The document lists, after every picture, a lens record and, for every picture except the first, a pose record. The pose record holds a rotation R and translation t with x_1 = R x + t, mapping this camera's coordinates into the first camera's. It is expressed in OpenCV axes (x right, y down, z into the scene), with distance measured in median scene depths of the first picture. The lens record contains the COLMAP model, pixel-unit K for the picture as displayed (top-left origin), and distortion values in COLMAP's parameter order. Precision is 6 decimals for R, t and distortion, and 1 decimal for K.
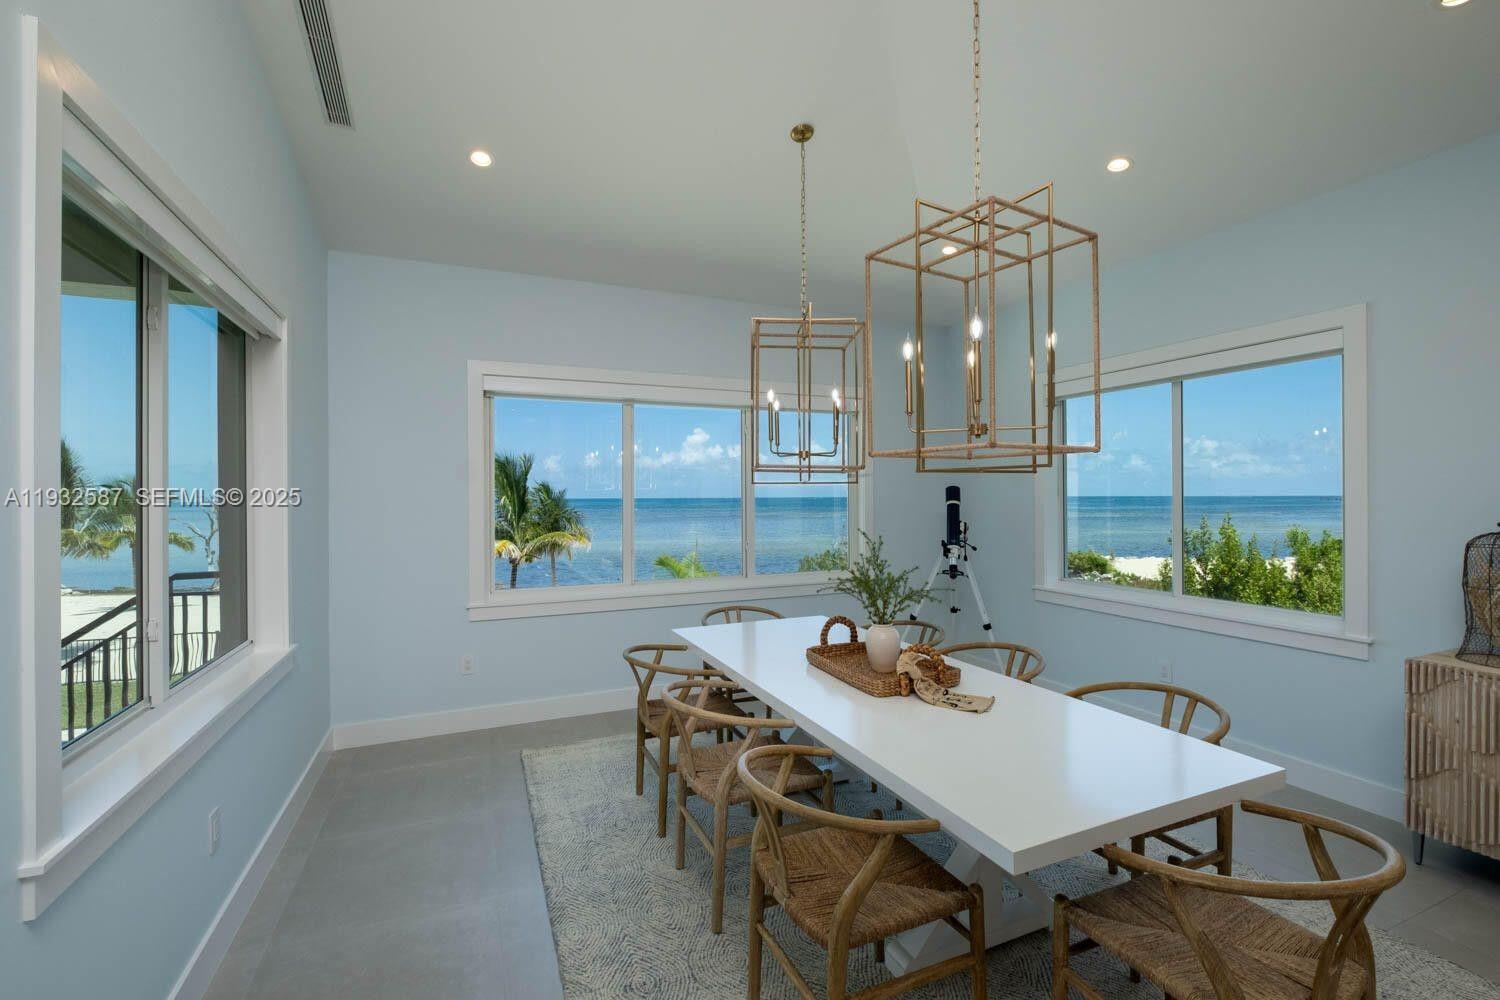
lens RADIAL K [[644.0, 0, 752.3], [0, 644.0, 500.4], [0, 0, 1]] dist [-0.001126, -0.001936]
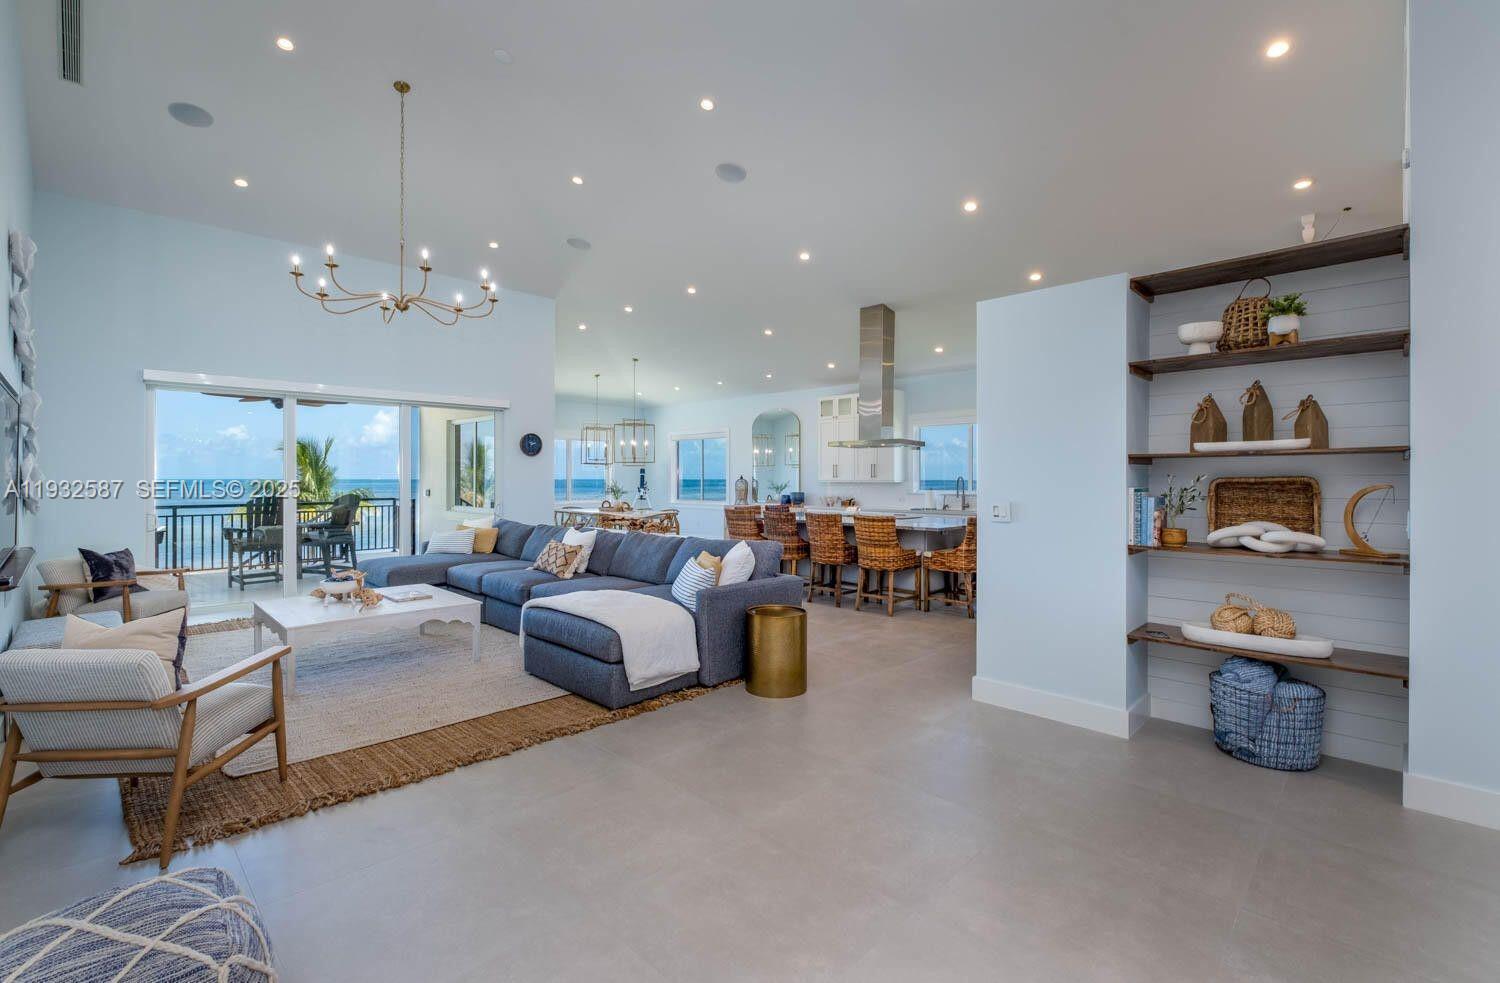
lens RADIAL K [[640.0, 0, 742.3], [0, 640.0, 478.3], [0, 0, 1]] dist [-0.013254, -0.000182]
pose [[0.925972, 0.005573, 0.377551, -0.623571], [-0.003433, 0.999974, -0.006340, 0.067586], [-0.377576, 0.004575, 0.925967, -3.209903]]
